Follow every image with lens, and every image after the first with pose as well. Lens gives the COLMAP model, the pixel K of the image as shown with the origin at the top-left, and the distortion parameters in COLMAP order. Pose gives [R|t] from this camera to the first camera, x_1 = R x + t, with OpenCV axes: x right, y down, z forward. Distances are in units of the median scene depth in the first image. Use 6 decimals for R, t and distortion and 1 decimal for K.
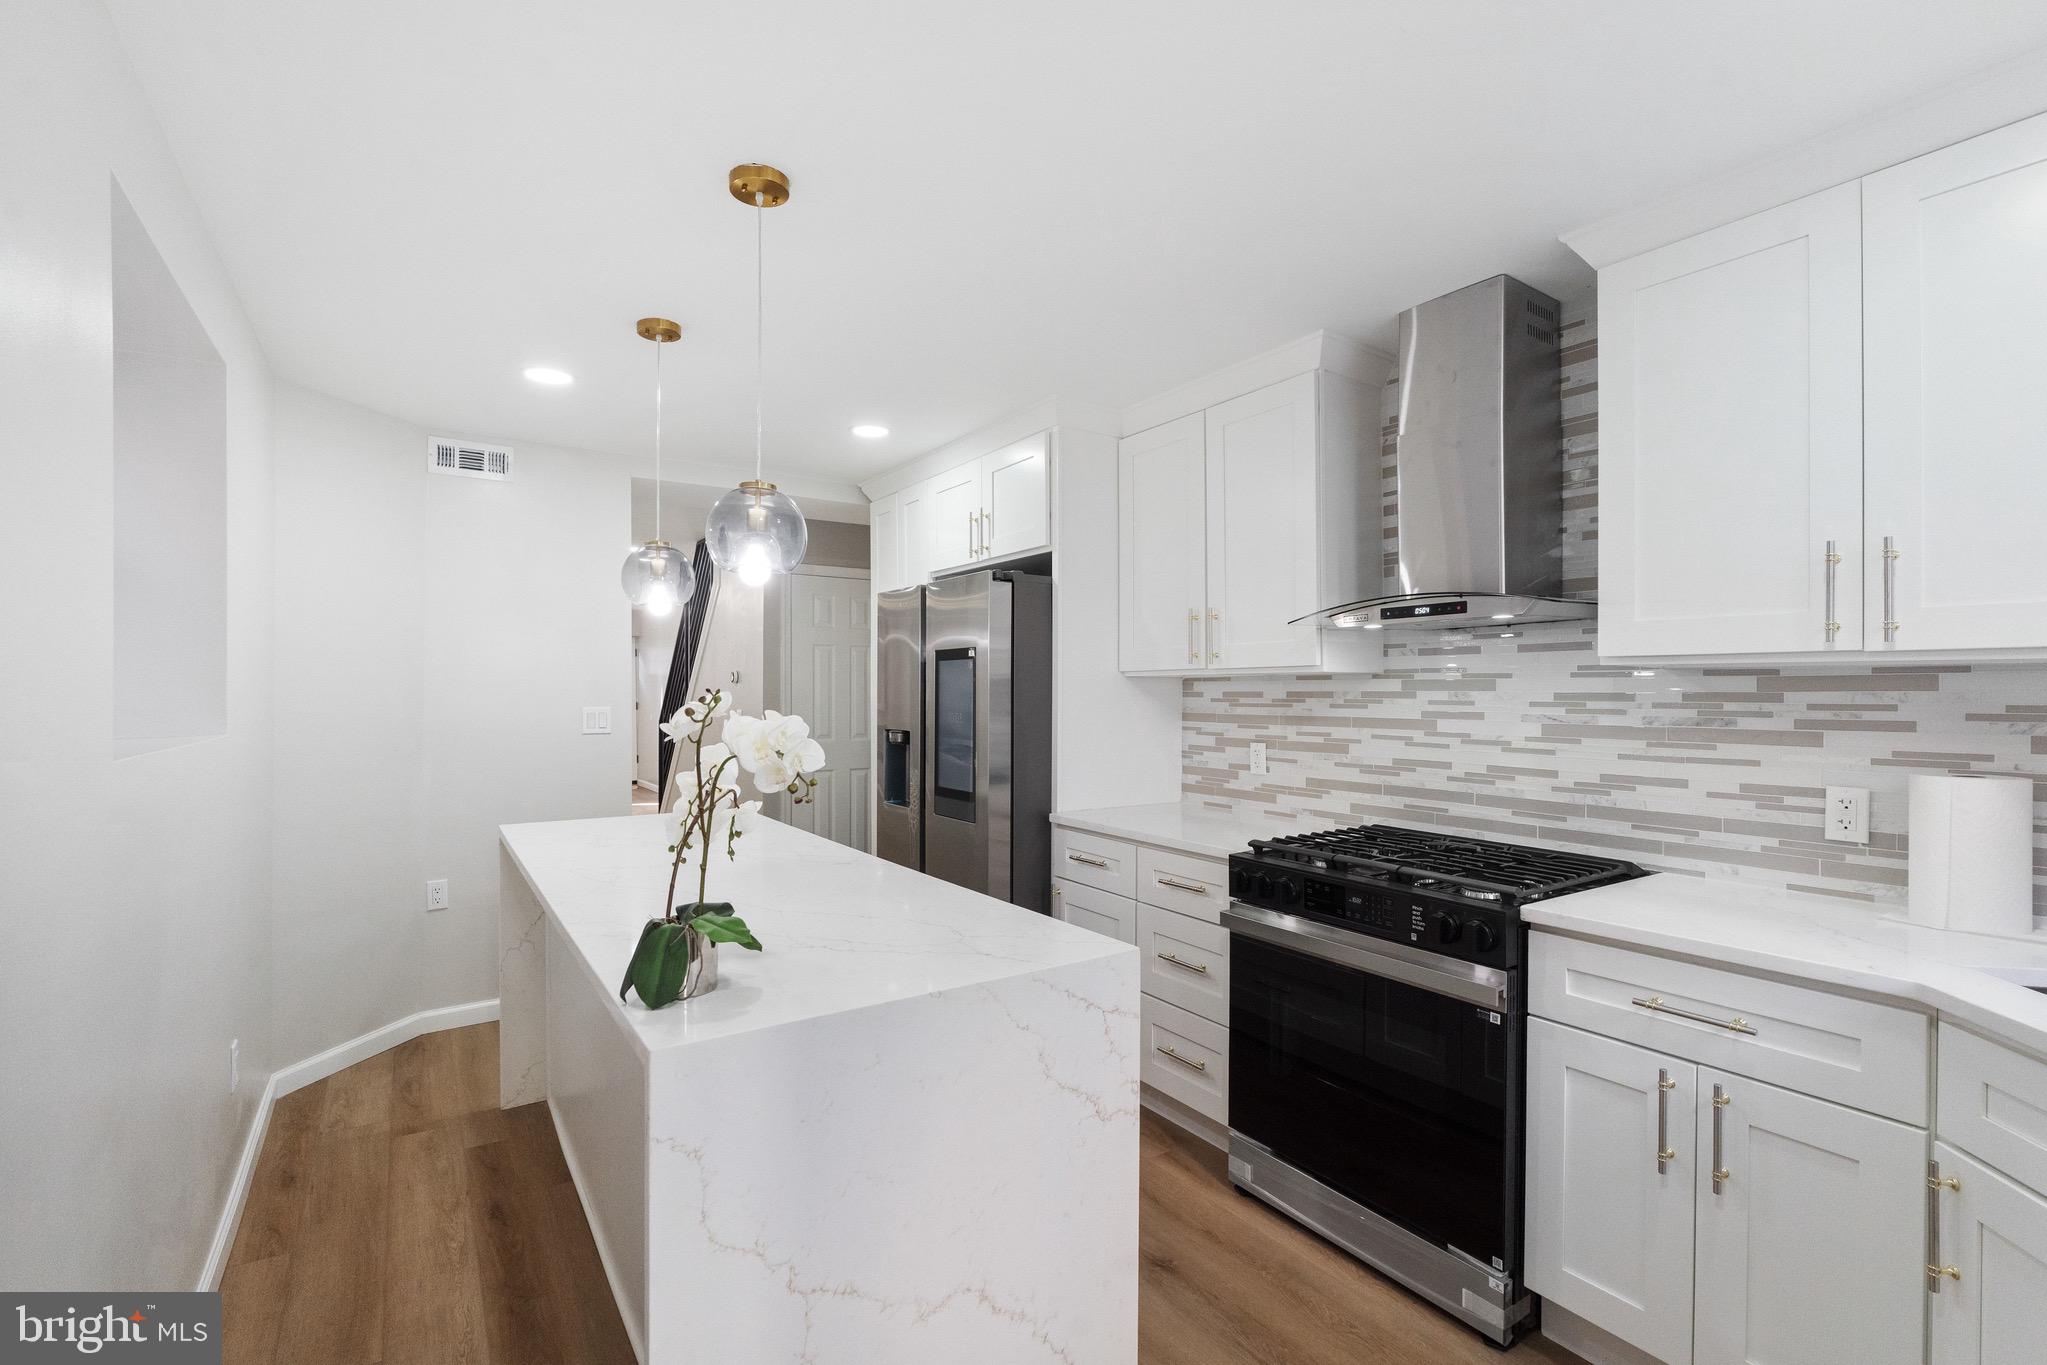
lens RADIAL K [[917.1, 0, 1032.2], [0, 917.1, 688.2], [0, 0, 1]] dist [-0.003482, -0.000281]
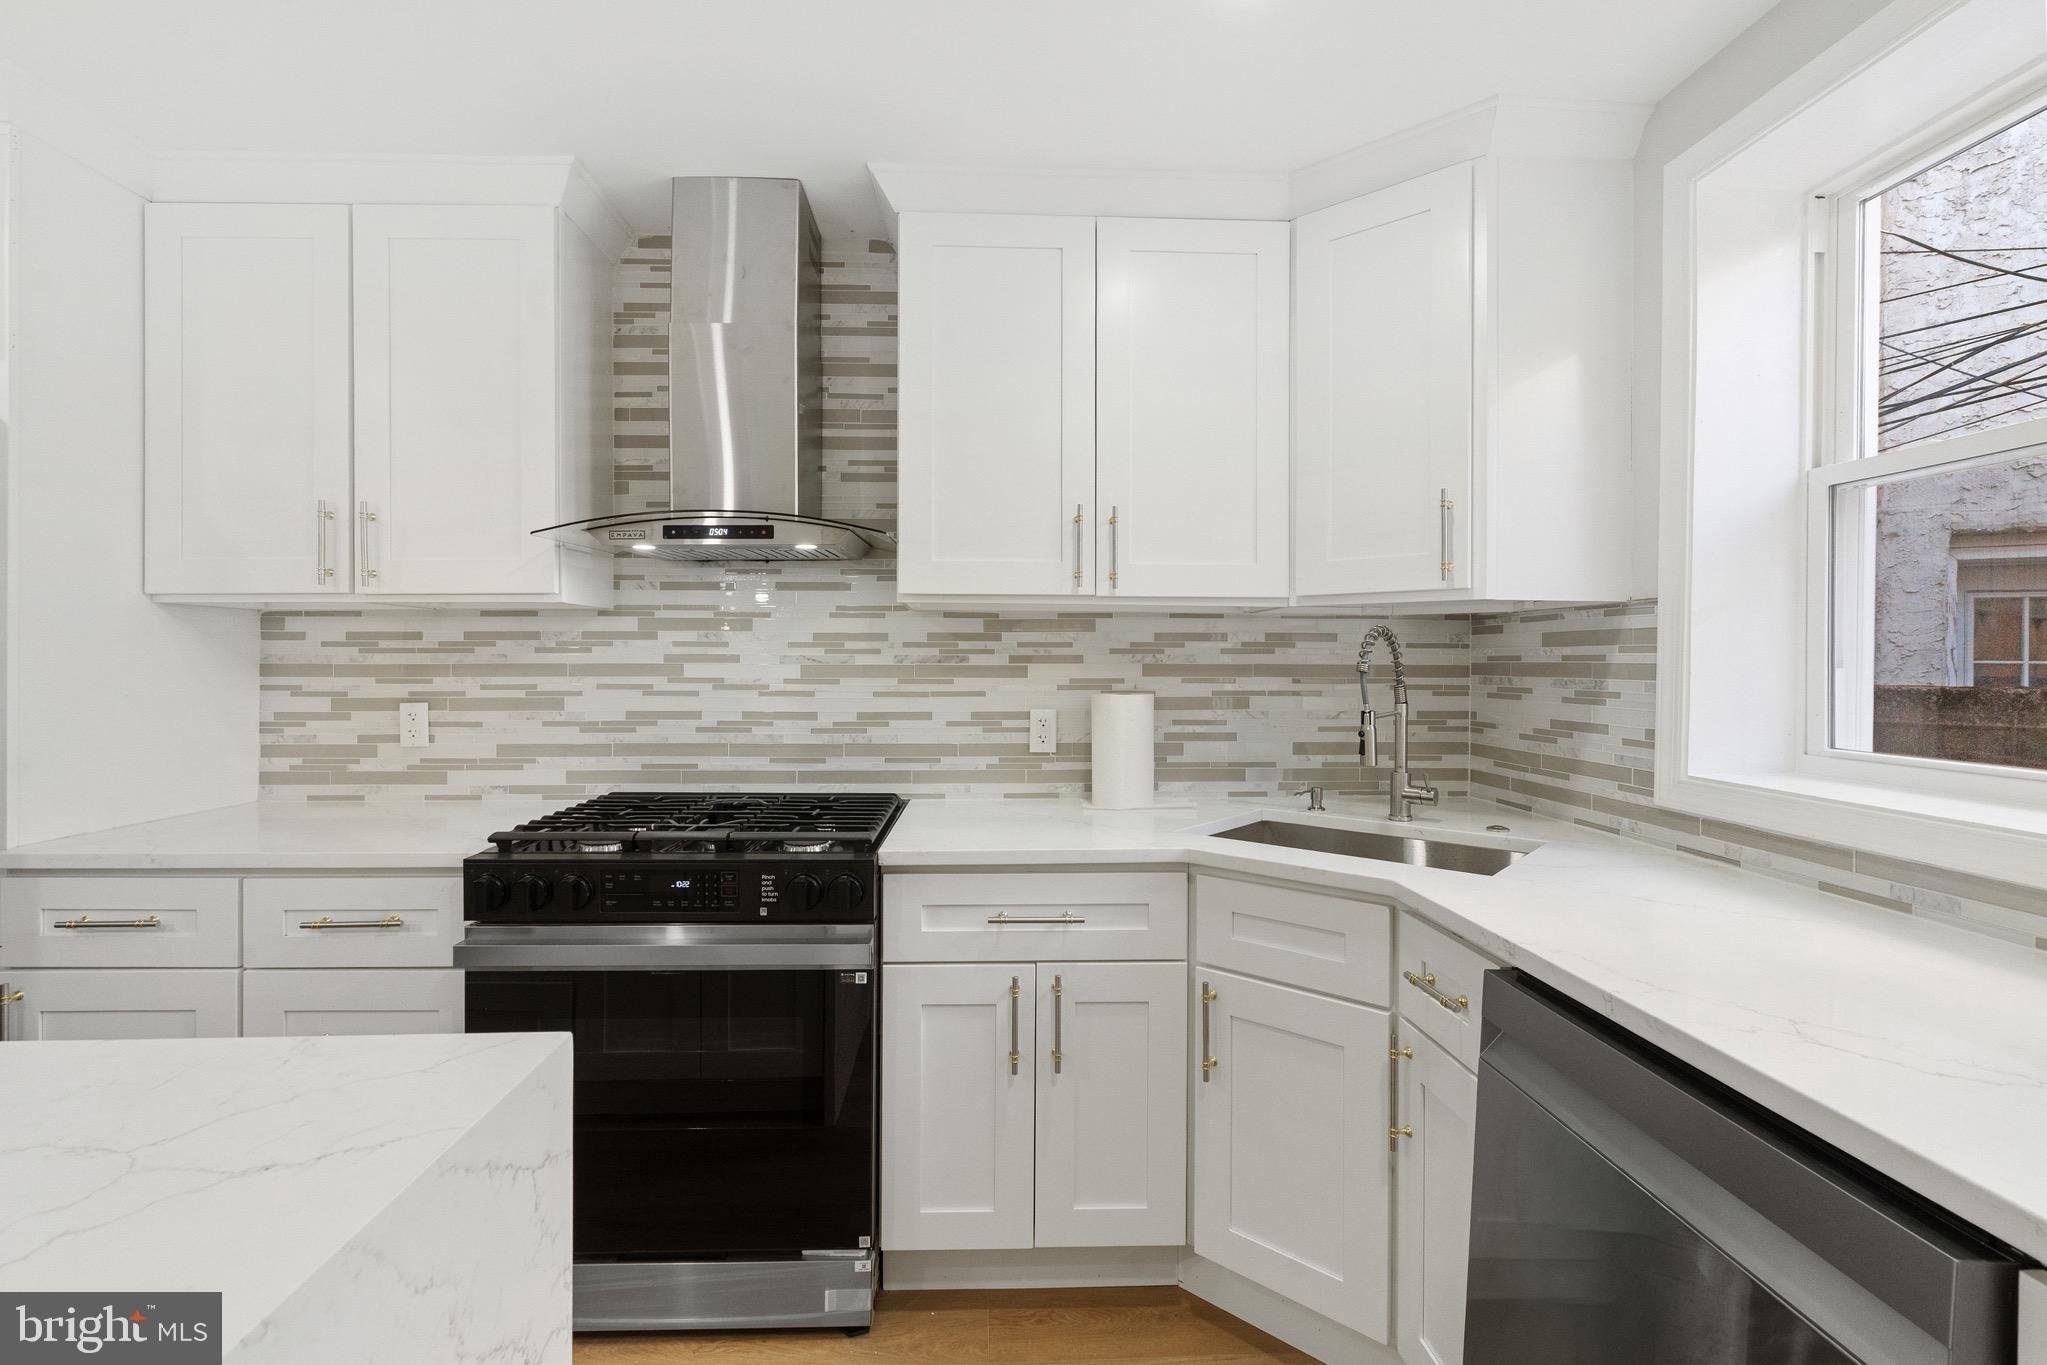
lens RADIAL K [[910.4, 0, 1018.0], [0, 910.4, 660.0], [0, 0, 1]] dist [-0.008886, 0.000067]
pose [[0.531010, -0.001841, 0.847363, -0.141597], [-0.002501, 0.999990, 0.003741, 0.030105], [-0.847362, -0.004106, 0.531000, 0.300823]]
